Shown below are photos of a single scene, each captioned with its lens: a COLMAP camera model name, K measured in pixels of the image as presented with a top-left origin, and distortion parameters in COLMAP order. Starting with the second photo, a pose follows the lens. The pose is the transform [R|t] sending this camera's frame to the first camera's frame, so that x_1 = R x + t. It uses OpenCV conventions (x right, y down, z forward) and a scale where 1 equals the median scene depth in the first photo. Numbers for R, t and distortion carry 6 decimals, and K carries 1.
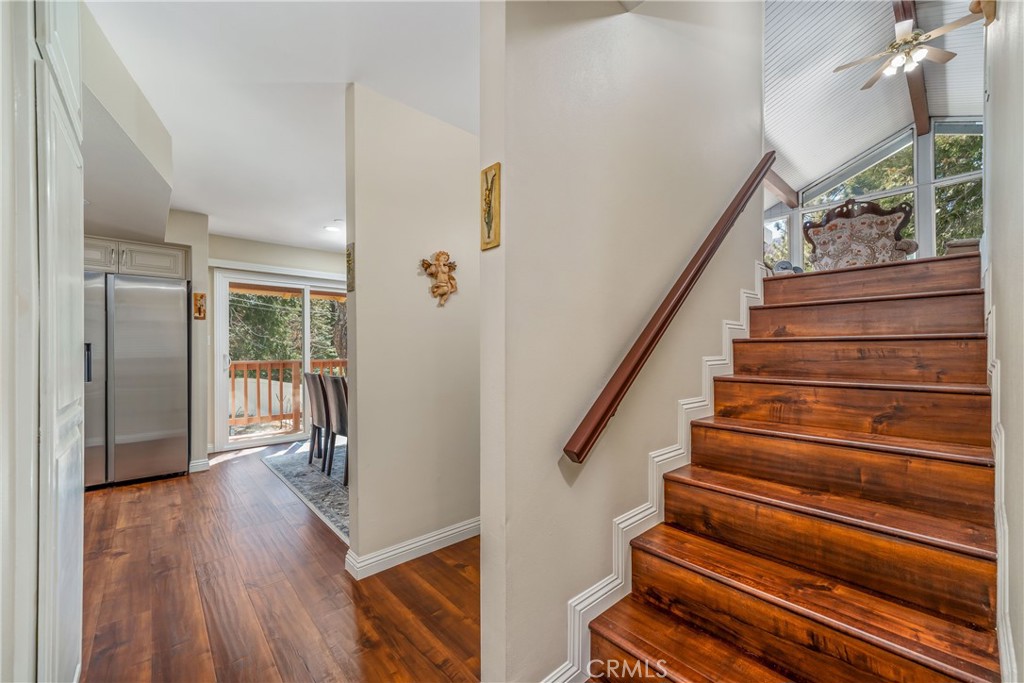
lens RADIAL K [[405.4, 0, 512.4], [0, 405.4, 351.3], [0, 0, 1]] dist [0.014868, 0.000029]
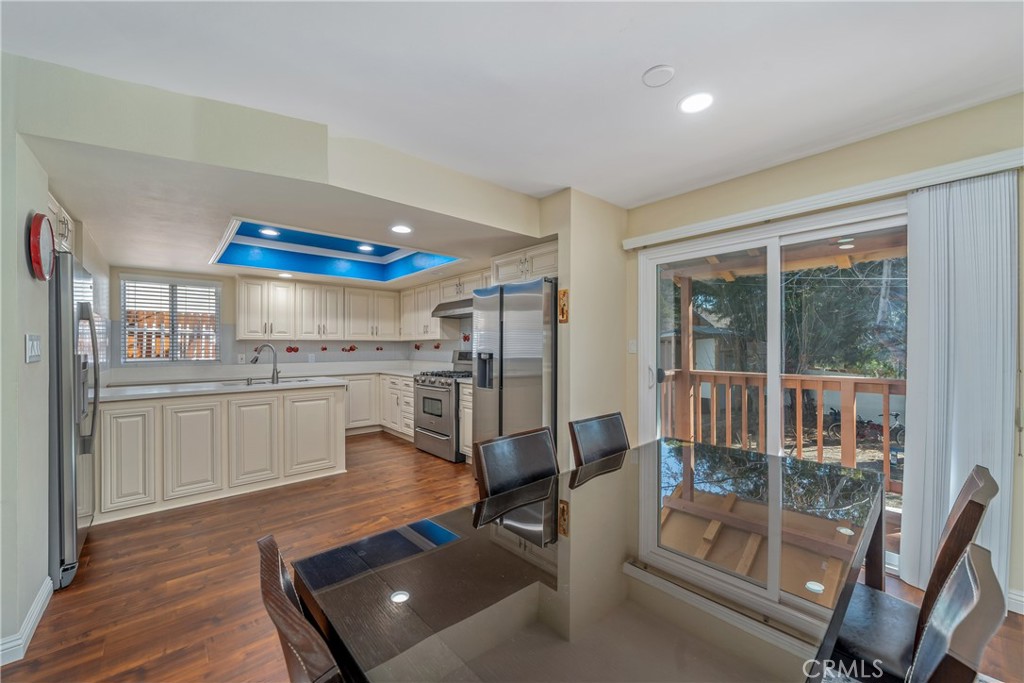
lens RADIAL K [[395.5, 0, 513.0], [0, 395.5, 345.6], [0, 0, 1]] dist [-0.001599, -0.000073]
pose [[-0.007549, -0.000477, -0.999971, -0.001827], [0.000975, 0.999999, -0.000484, -0.034337], [0.999971, -0.000979, -0.007548, 0.913070]]
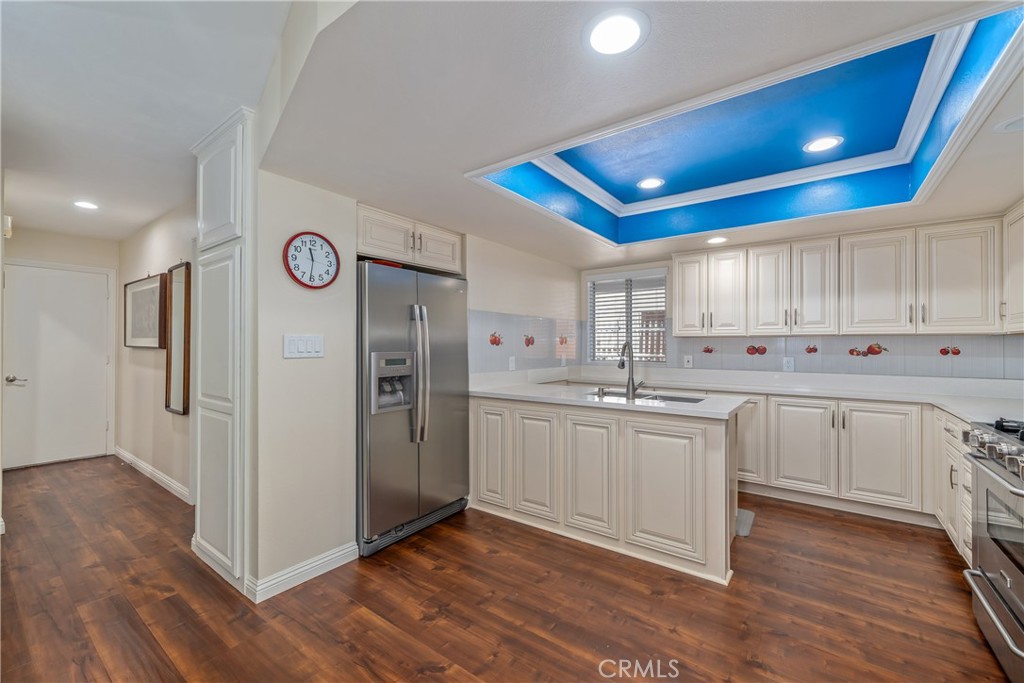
lens RADIAL K [[420.3, 0, 504.9], [0, 420.3, 343.1], [0, 0, 1]] dist [-0.000464, -0.000151]
pose [[-0.981192, -0.002730, -0.193013, -0.614333], [-0.002257, 0.999994, -0.002672, -0.034239], [0.193019, -0.002186, -0.981193, 0.974501]]
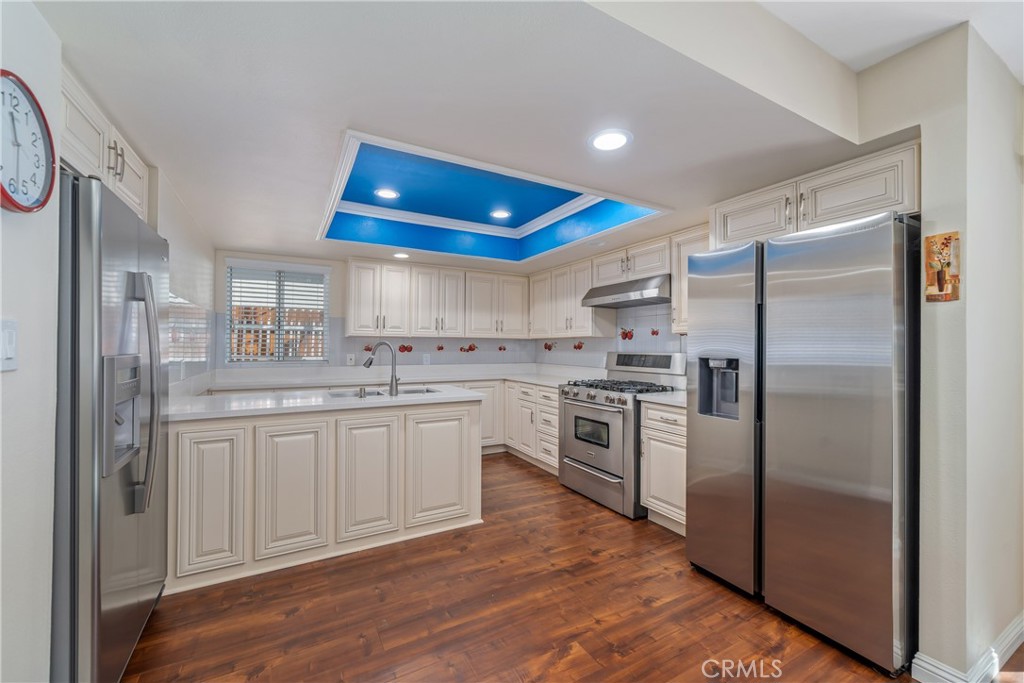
lens RADIAL K [[410.1, 0, 512.0], [0, 410.1, 341.5], [0, 0, 1]] dist [-0.001080, -0.000110]
pose [[-0.223630, -0.010091, -0.974622, -0.296902], [-0.007129, 0.999937, -0.008718, -0.033883], [0.974648, 0.004998, -0.223688, 0.693513]]
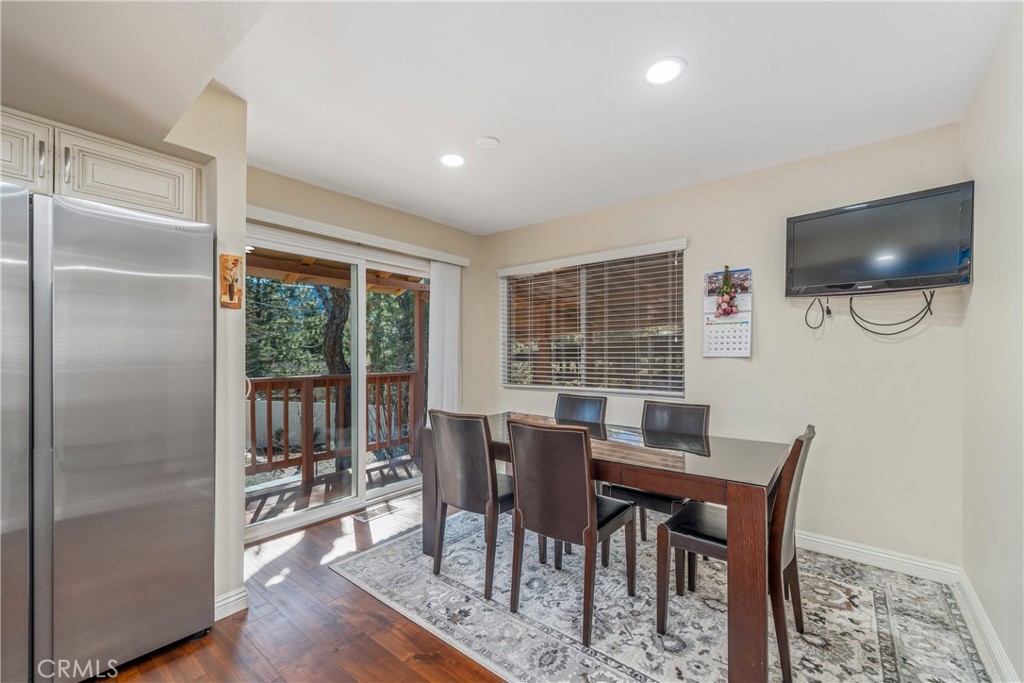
lens RADIAL K [[411.7, 0, 514.0], [0, 411.7, 354.9], [0, 0, 1]] dist [-0.000984, -0.000177]
pose [[0.987239, 0.001935, 0.159232, -0.508693], [-0.002391, 0.999994, 0.002674, -0.024039], [-0.159225, -0.003021, 0.987238, 0.457181]]
